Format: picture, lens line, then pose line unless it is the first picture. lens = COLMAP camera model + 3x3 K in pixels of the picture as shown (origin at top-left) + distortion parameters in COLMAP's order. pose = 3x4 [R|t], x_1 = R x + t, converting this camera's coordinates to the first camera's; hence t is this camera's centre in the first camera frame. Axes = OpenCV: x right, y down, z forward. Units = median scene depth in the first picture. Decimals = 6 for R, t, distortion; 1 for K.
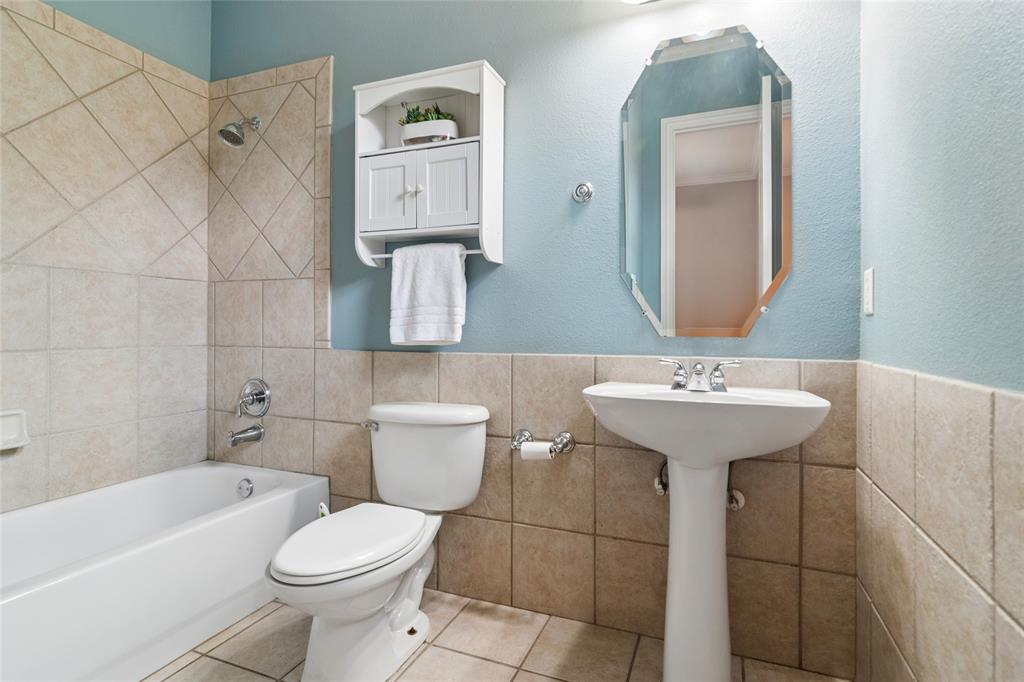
lens RADIAL K [[493.0, 0, 513.2], [0, 493.0, 334.1], [0, 0, 1]] dist [-0.003590, -0.000220]
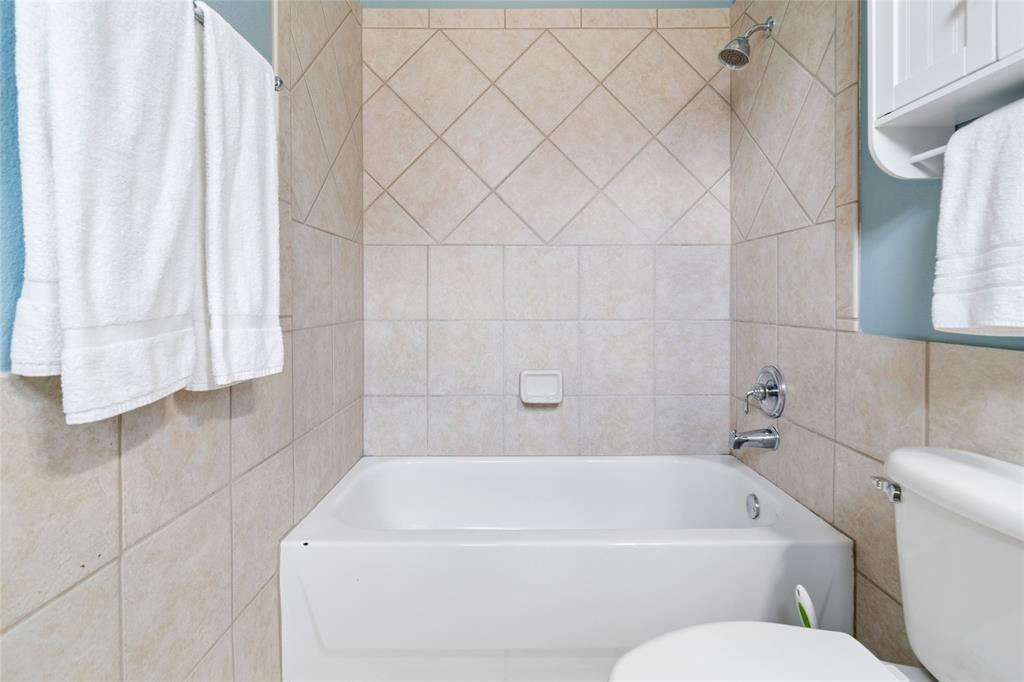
lens RADIAL K [[493.0, 0, 535.4], [0, 493.0, 307.4], [0, 0, 1]] dist [-0.003590, -0.000220]
pose [[0.387560, 0.008553, -0.921805, 0.035256], [-0.005888, 0.999960, 0.006802, -0.002713], [0.921826, 0.002791, 0.387595, 0.399750]]
